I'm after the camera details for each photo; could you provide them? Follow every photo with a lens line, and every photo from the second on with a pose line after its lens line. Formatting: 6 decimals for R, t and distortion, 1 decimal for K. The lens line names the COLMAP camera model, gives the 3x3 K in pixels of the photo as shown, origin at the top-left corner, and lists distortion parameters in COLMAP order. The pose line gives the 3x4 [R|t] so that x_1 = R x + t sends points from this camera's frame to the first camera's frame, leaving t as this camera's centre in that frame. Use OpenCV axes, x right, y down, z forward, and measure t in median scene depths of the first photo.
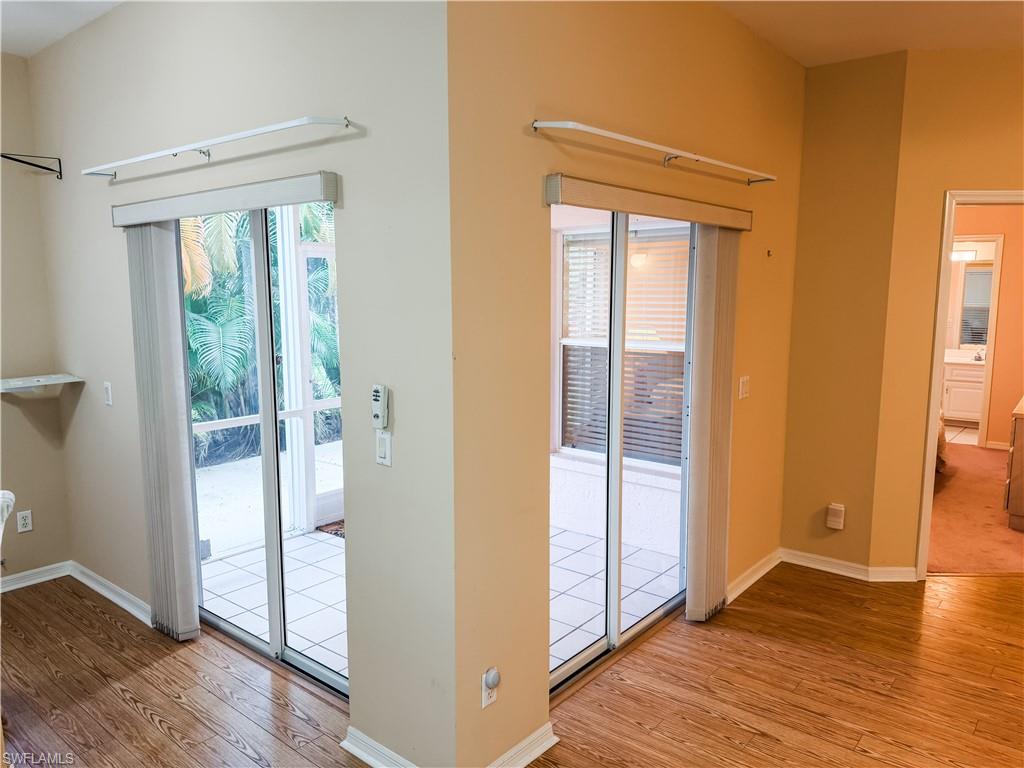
lens RADIAL K [[730.5, 0, 529.9], [0, 730.5, 387.0], [0, 0, 1]] dist [0.094464, -0.116829]
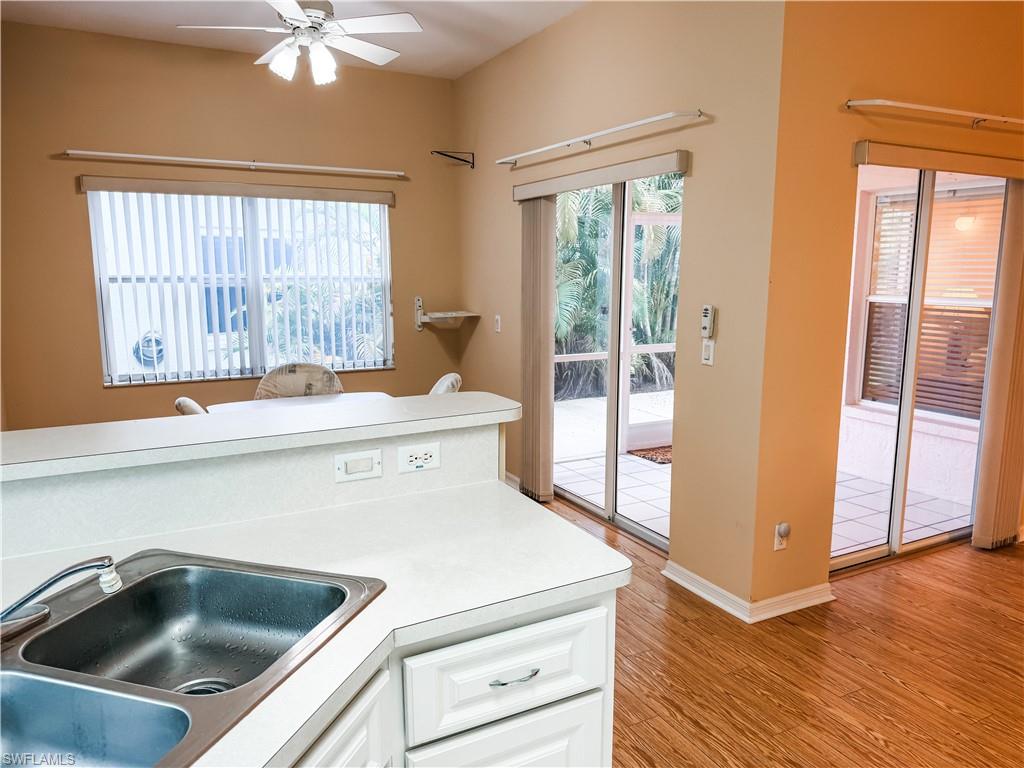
lens RADIAL K [[742.1, 0, 513.6], [0, 742.1, 379.1], [0, 0, 1]] dist [0.055401, -0.076381]
pose [[0.918135, 0.064592, -0.390968, 0.008800], [-0.059318, 0.997912, 0.025567, 0.092382], [0.391802, -0.000282, 0.920049, -0.316809]]
